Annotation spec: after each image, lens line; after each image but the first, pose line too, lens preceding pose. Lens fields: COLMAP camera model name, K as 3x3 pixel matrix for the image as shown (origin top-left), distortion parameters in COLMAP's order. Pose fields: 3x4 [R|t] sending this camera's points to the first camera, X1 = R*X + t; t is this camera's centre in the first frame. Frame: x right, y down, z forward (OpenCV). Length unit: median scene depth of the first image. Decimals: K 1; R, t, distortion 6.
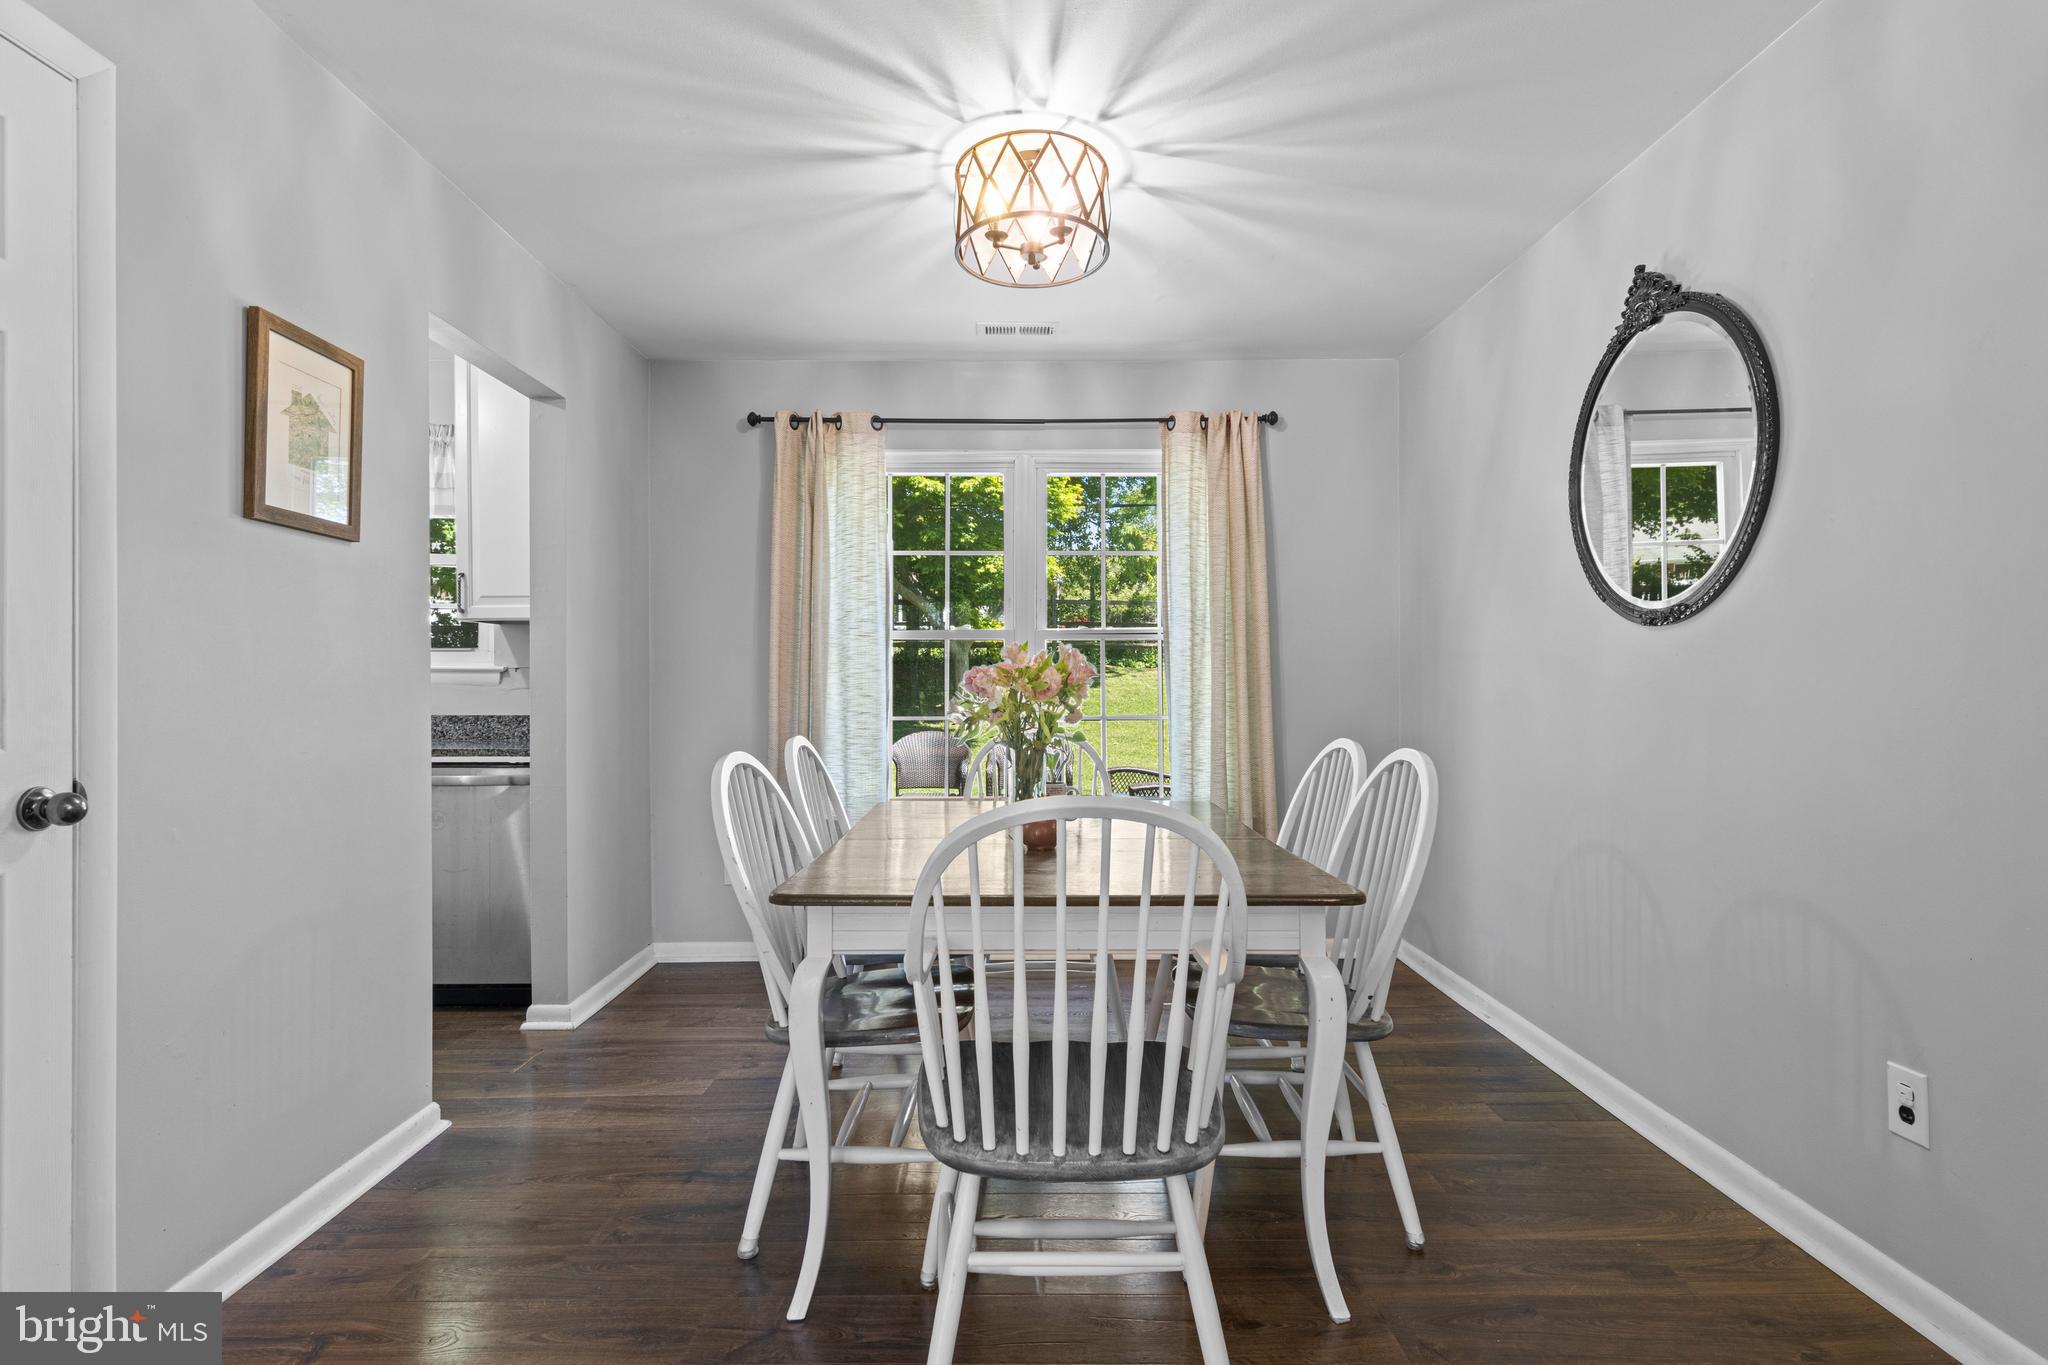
lens RADIAL K [[1048.6, 0, 1016.3], [0, 1048.6, 677.4], [0, 0, 1]] dist [0.013474, -0.003768]
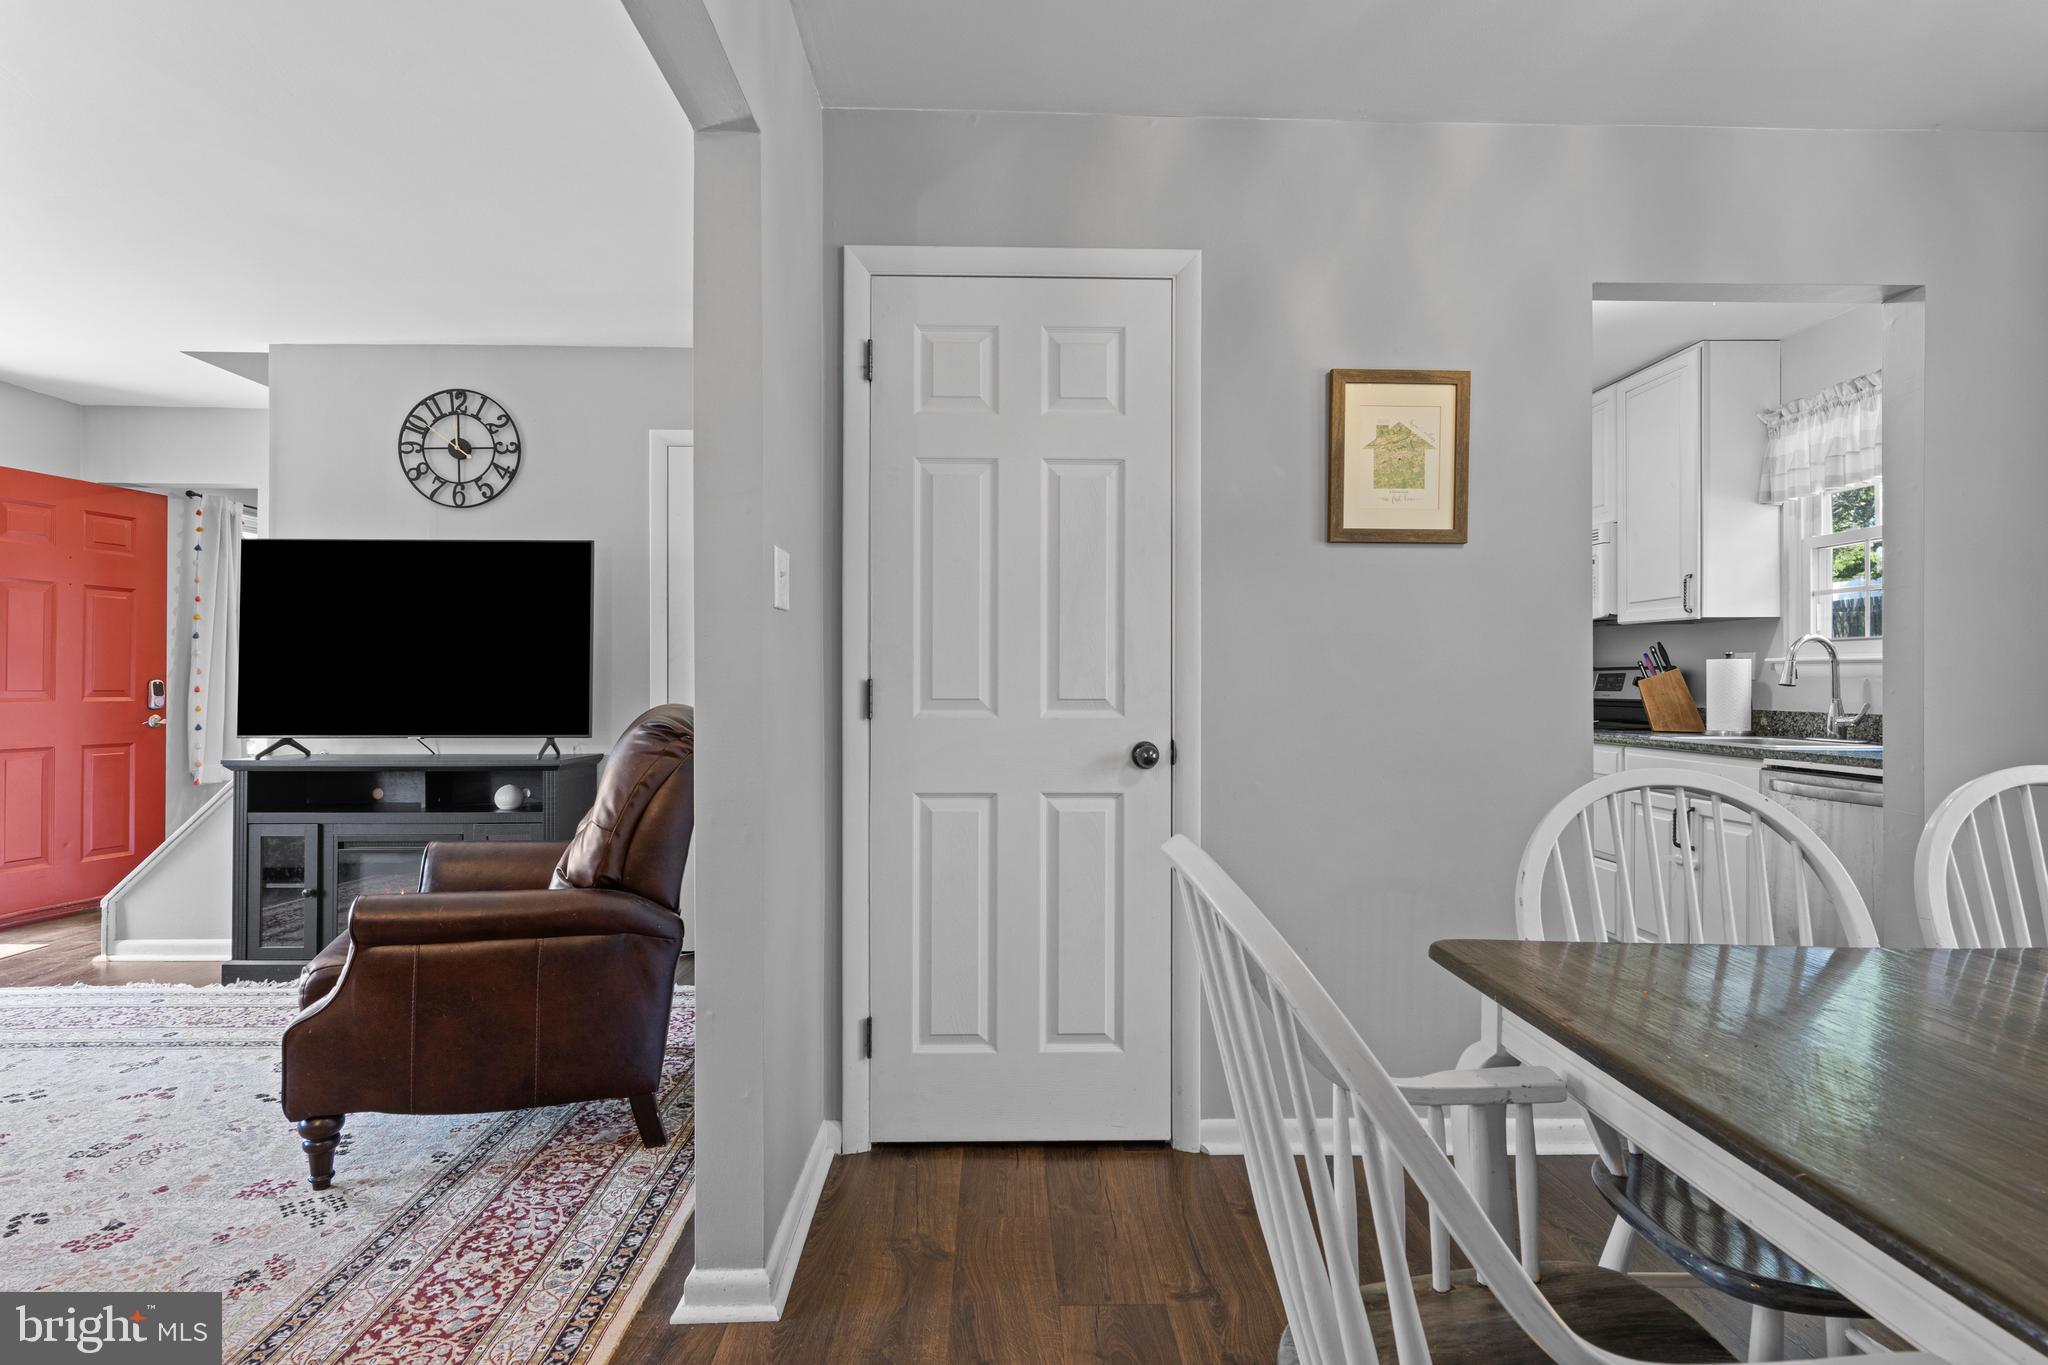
lens RADIAL K [[1048.6, 0, 1021.0], [0, 1048.6, 678.5], [0, 0, 1]] dist [0.013474, -0.003768]
pose [[0.025986, 0.000517, -0.999662, 0.370163], [0.004795, 0.999988, 0.000642, 0.004818], [0.999651, -0.004810, 0.025984, 0.451136]]
